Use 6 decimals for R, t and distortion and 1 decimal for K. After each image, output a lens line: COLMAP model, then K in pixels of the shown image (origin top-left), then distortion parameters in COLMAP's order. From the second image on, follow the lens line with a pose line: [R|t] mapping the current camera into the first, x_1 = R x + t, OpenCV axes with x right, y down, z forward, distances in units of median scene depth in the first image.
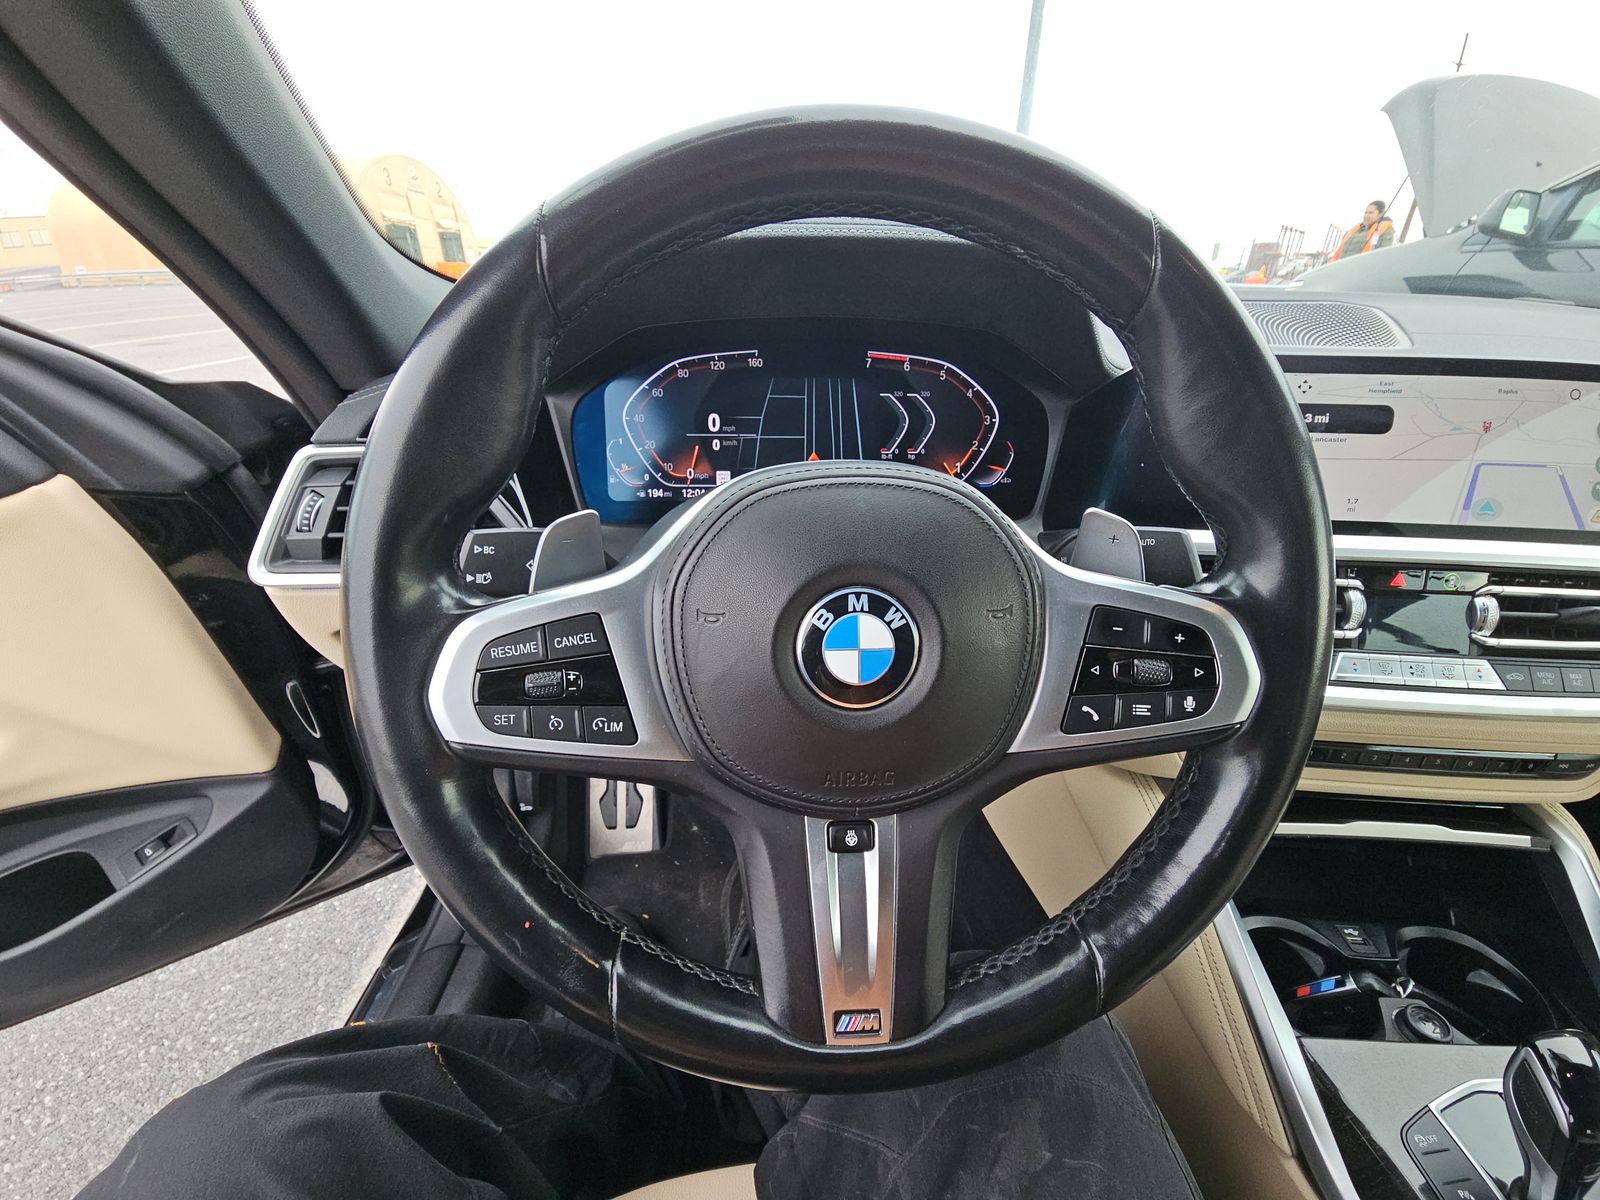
lens RADIAL K [[649.6, 0, 800.0], [0, 649.6, 600.0], [0, 0, 1]] dist [0.017071, -0.015185]
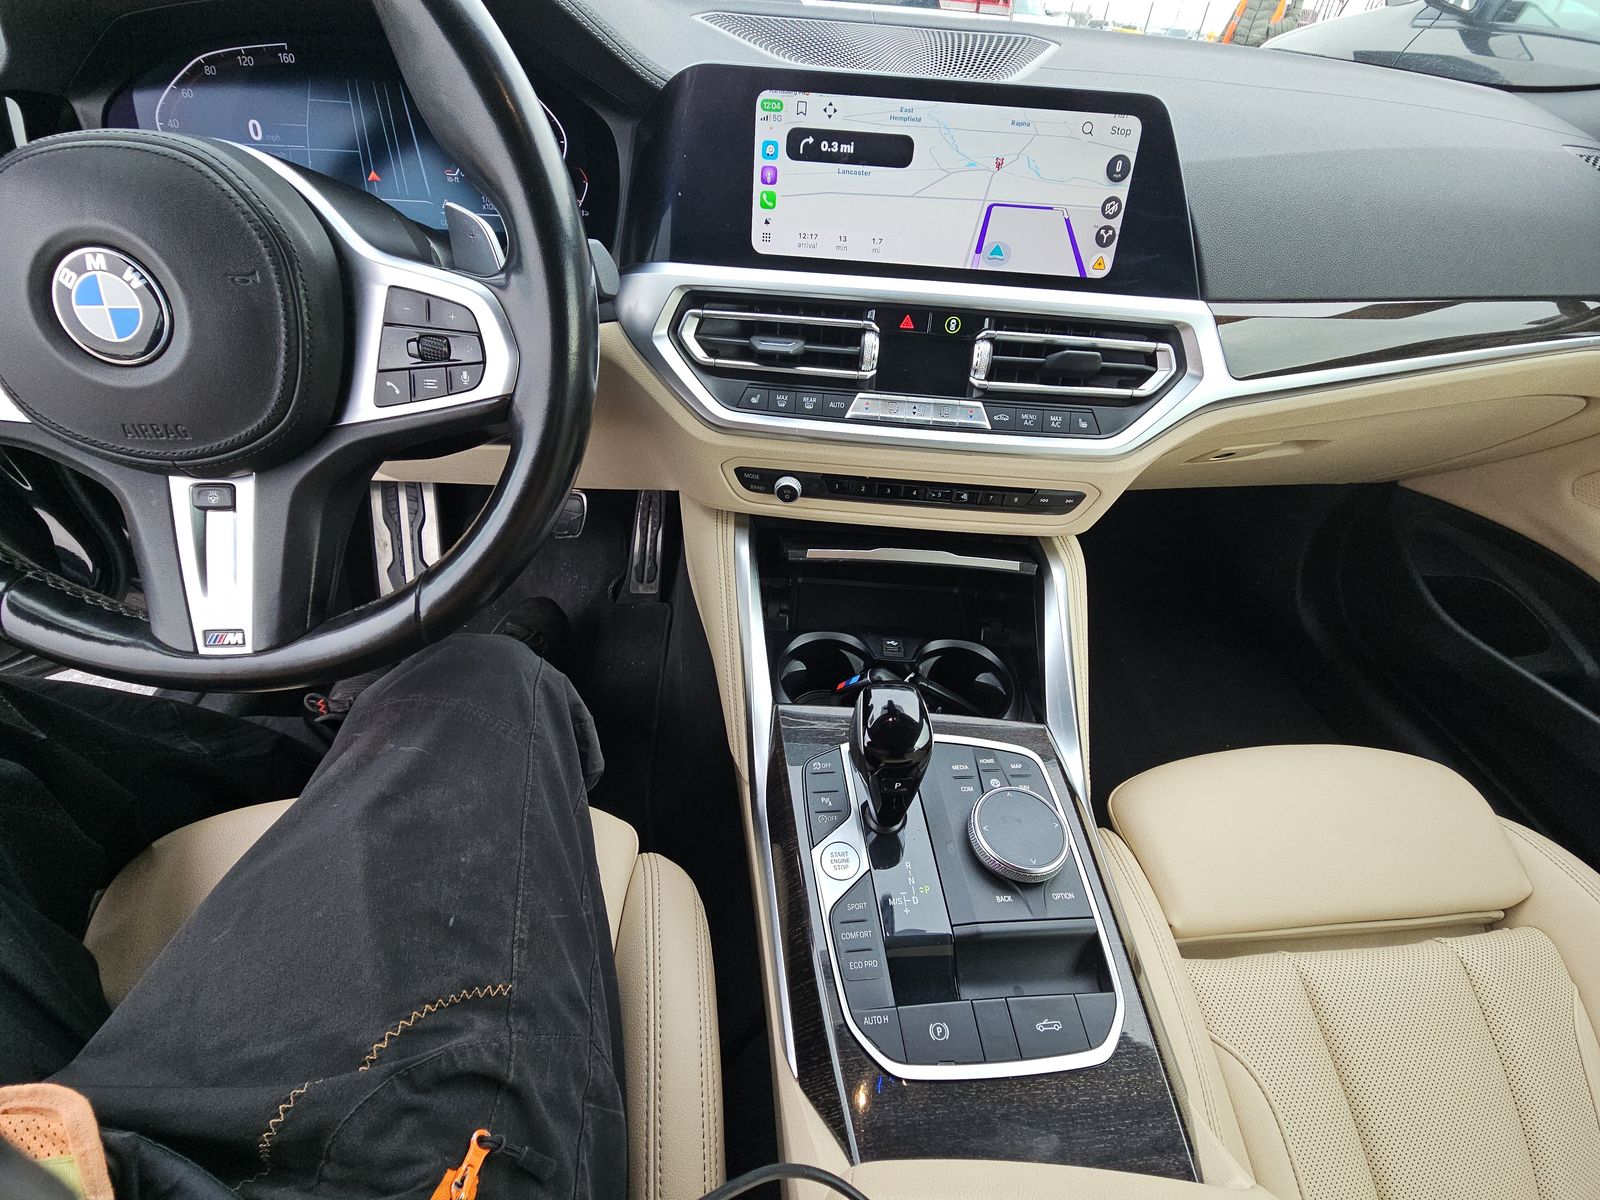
lens RADIAL K [[649.6, 0, 800.0], [0, 649.6, 600.0], [0, 0, 1]] dist [0.017071, -0.015185]
pose [[0.998050, 0.008677, 0.061820, 0.669012], [-0.024654, 0.964583, 0.262626, 0.132075], [-0.057351, -0.263638, 0.962915, -0.151270]]
